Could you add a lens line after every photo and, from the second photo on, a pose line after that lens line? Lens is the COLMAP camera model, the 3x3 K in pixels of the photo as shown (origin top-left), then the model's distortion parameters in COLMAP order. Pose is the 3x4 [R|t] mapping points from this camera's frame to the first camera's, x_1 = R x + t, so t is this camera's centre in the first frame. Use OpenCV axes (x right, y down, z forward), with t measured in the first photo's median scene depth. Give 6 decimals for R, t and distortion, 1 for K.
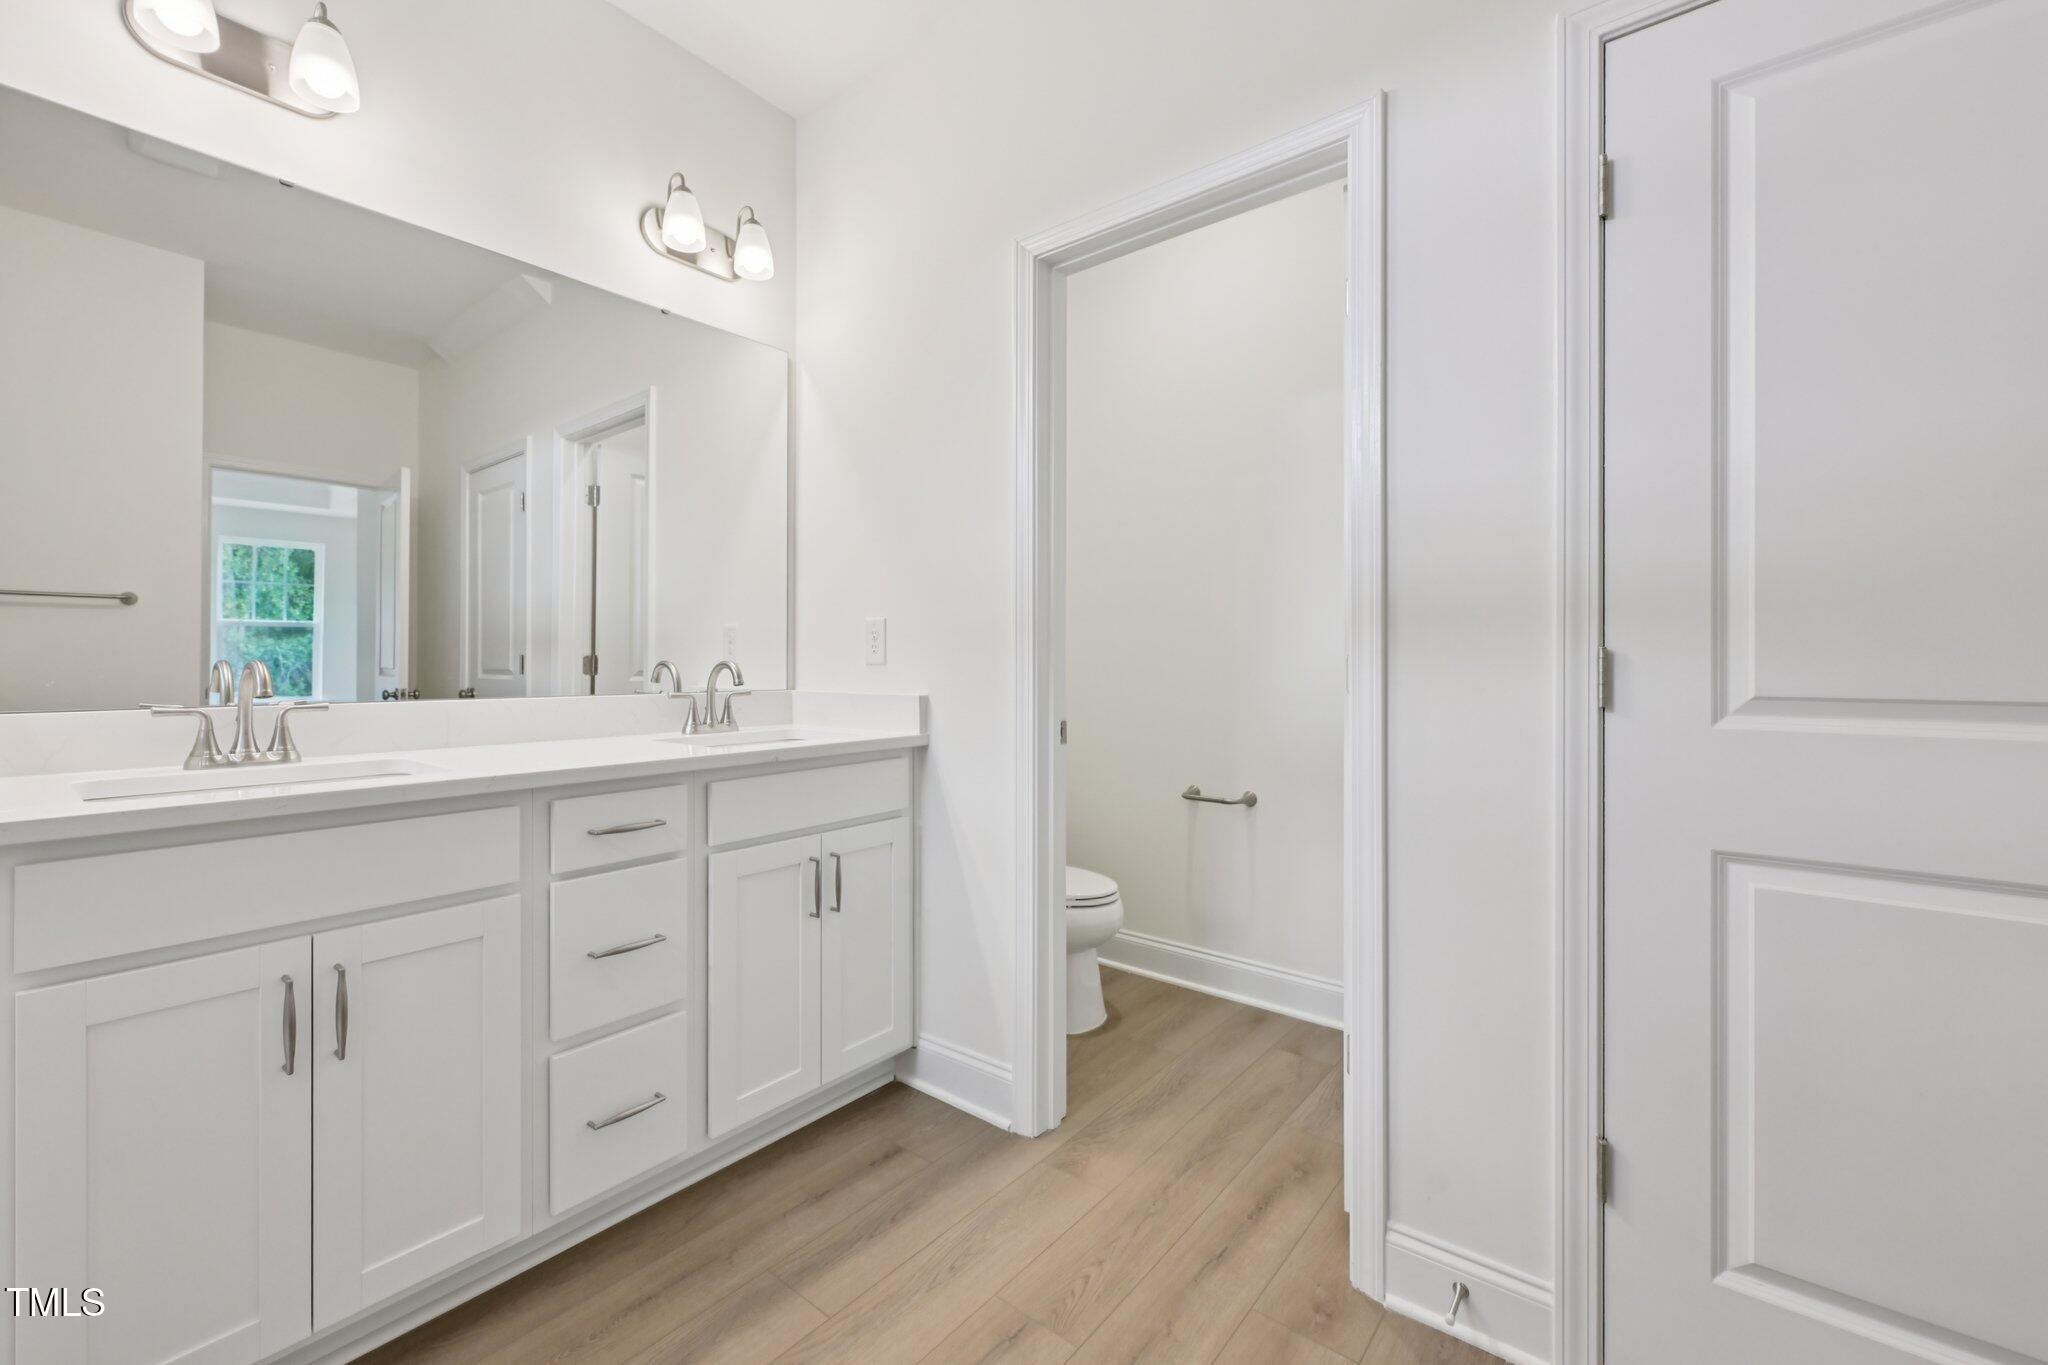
lens RADIAL K [[832.8, 0, 1036.3], [0, 832.8, 666.2], [0, 0, 1]] dist [-0.003191, -0.000020]
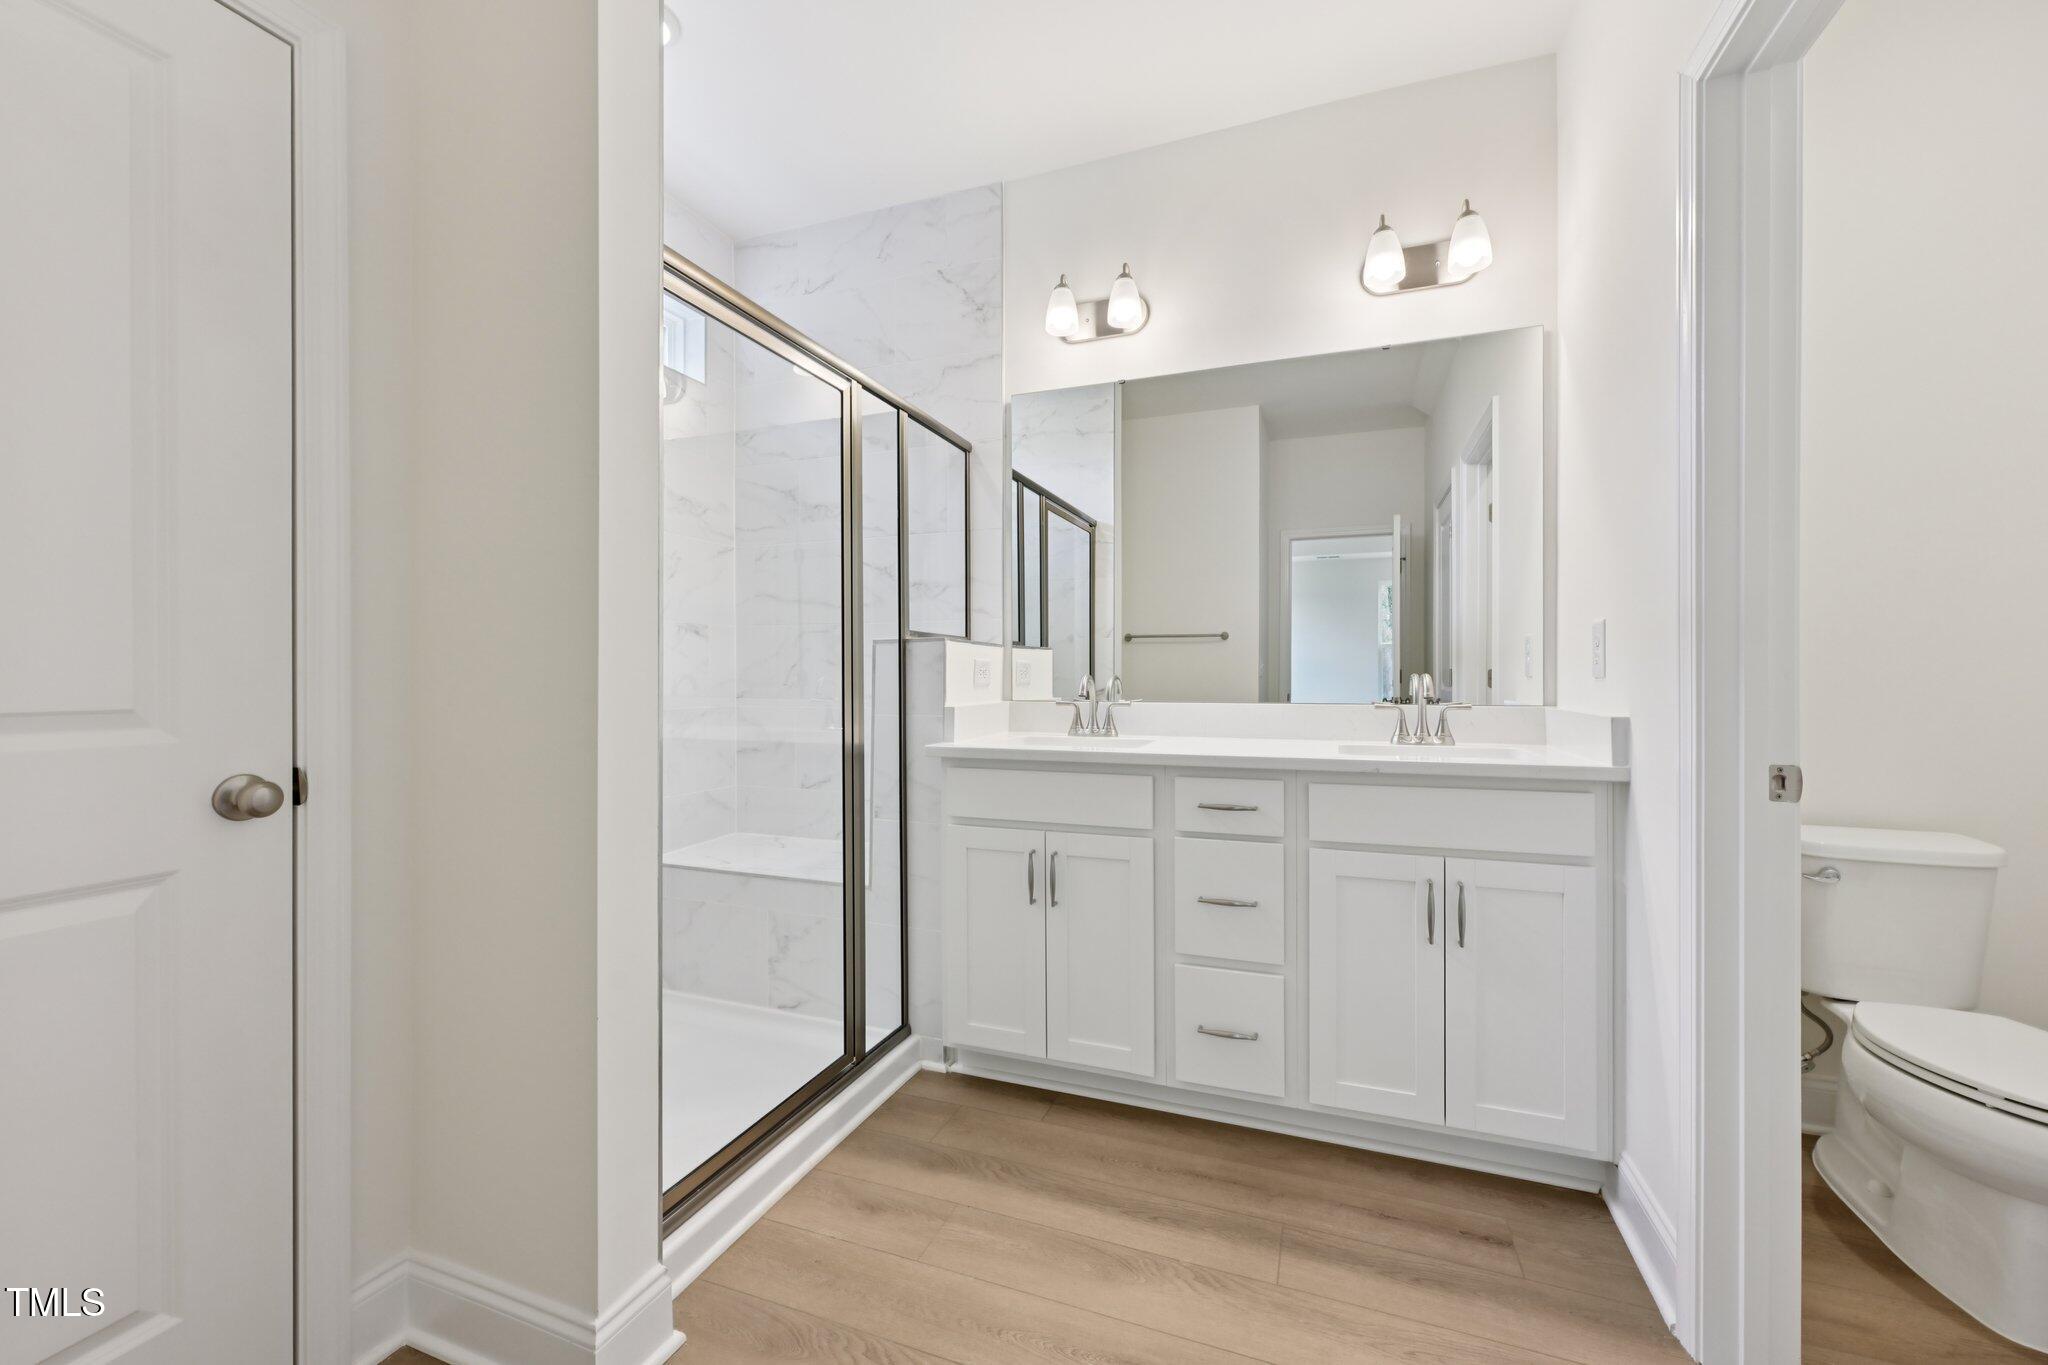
lens RADIAL K [[832.8, 0, 1028.5], [0, 832.8, 681.8], [0, 0, 1]] dist [-0.003191, -0.000020]
pose [[0.301203, 0.005111, -0.953546, 0.581009], [-0.002062, 0.999987, 0.004709, -0.000634], [0.953558, 0.000547, 0.301209, 0.316111]]
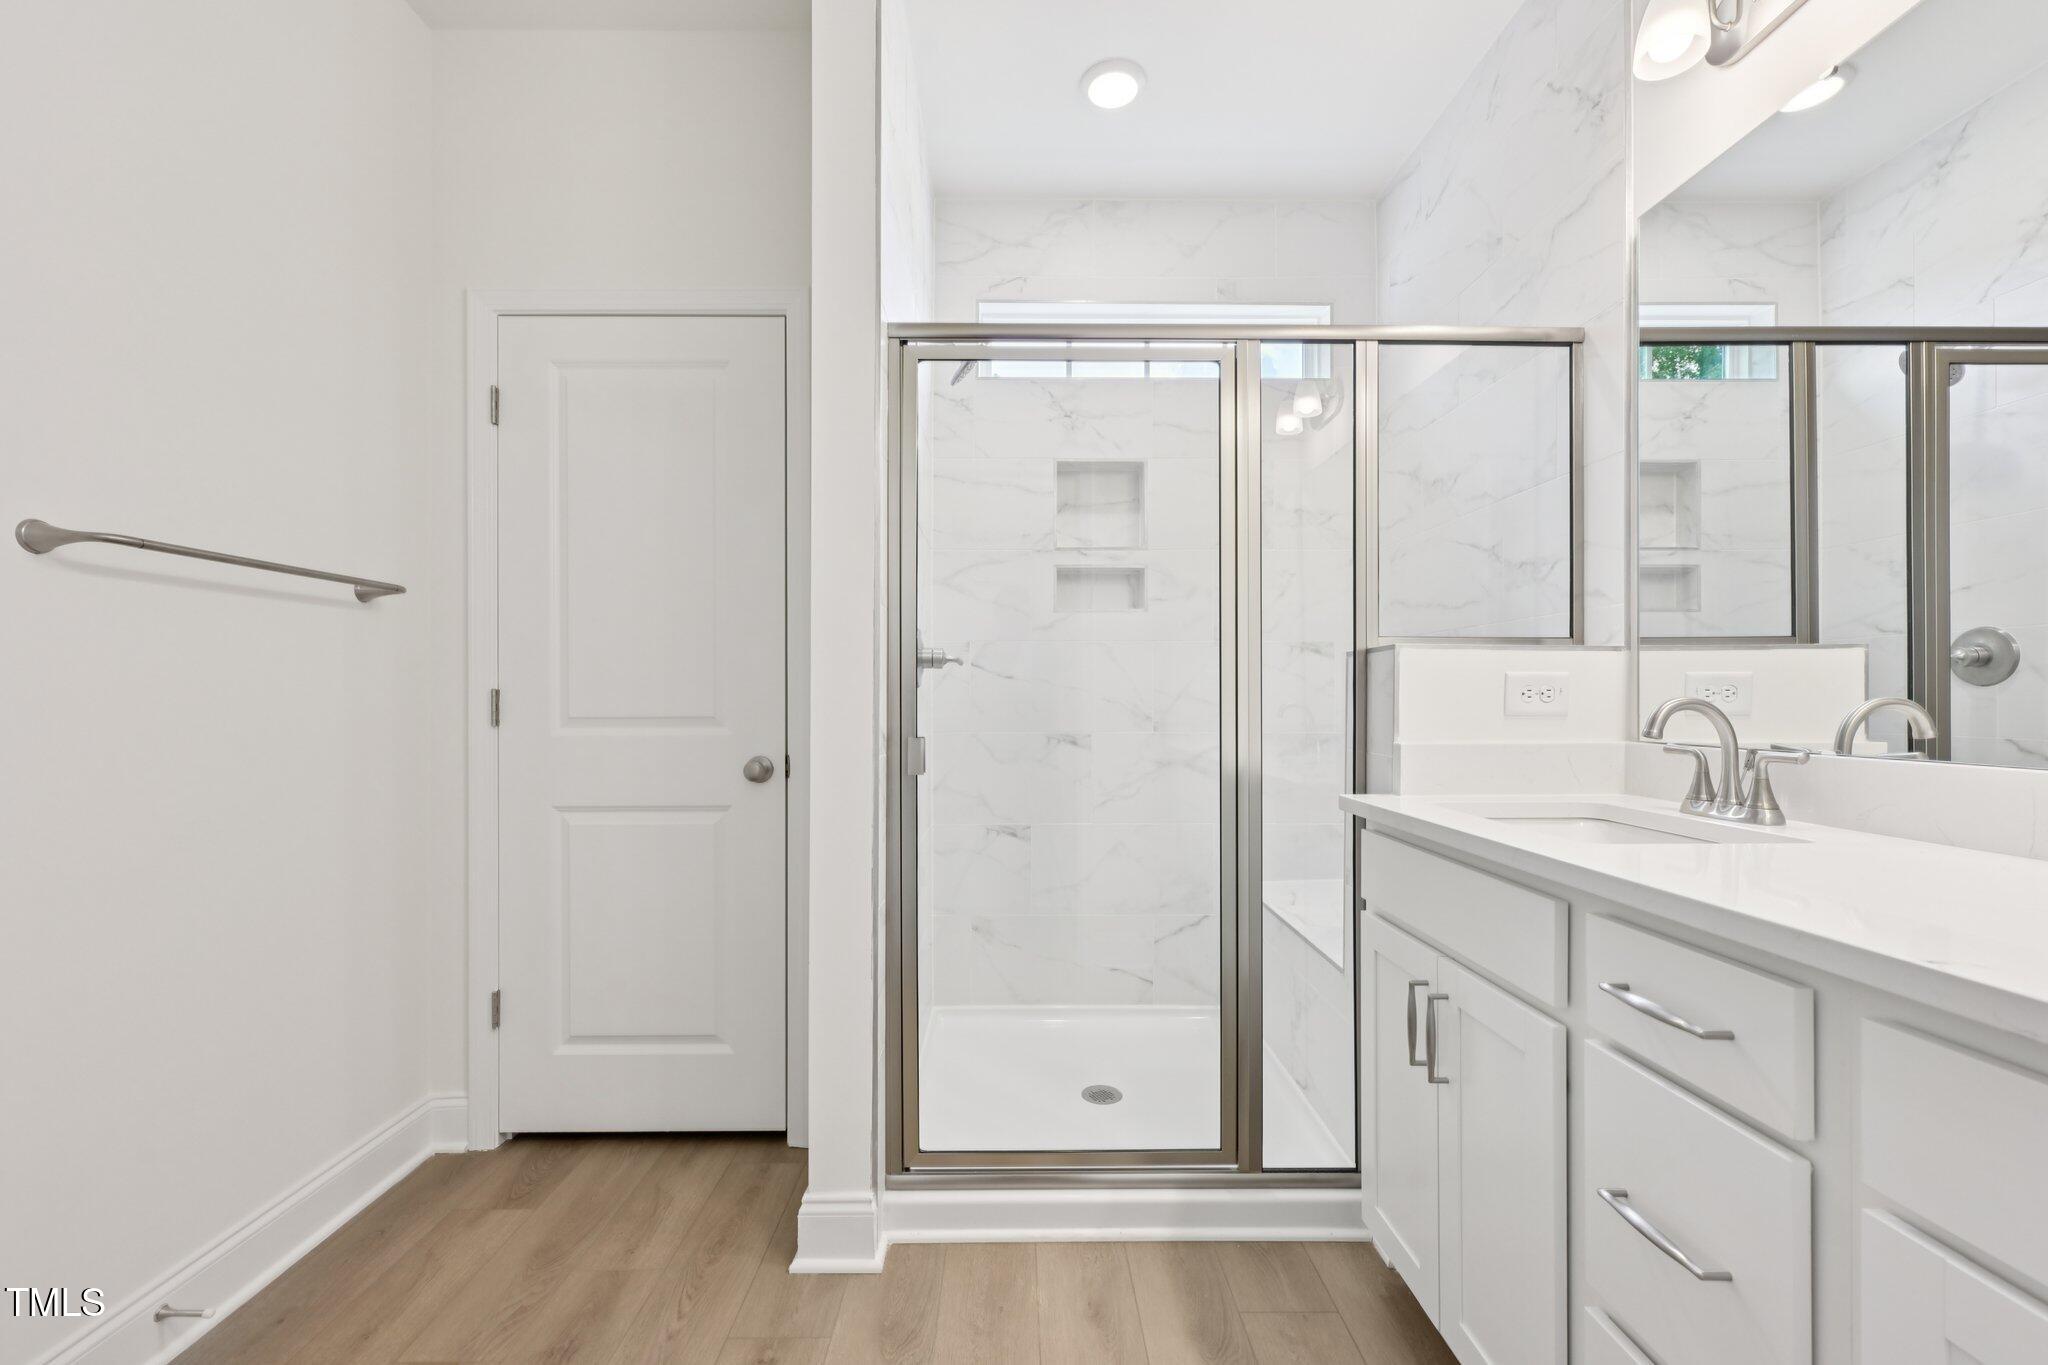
lens RADIAL K [[832.8, 0, 1014.7], [0, 832.8, 691.7], [0, 0, 1]] dist [-0.003191, -0.000020]
pose [[-0.788976, -0.001880, -0.614421, 0.185663], [-0.000596, 0.999997, -0.002295, -0.009390], [0.614423, -0.001444, -0.788975, 1.051526]]
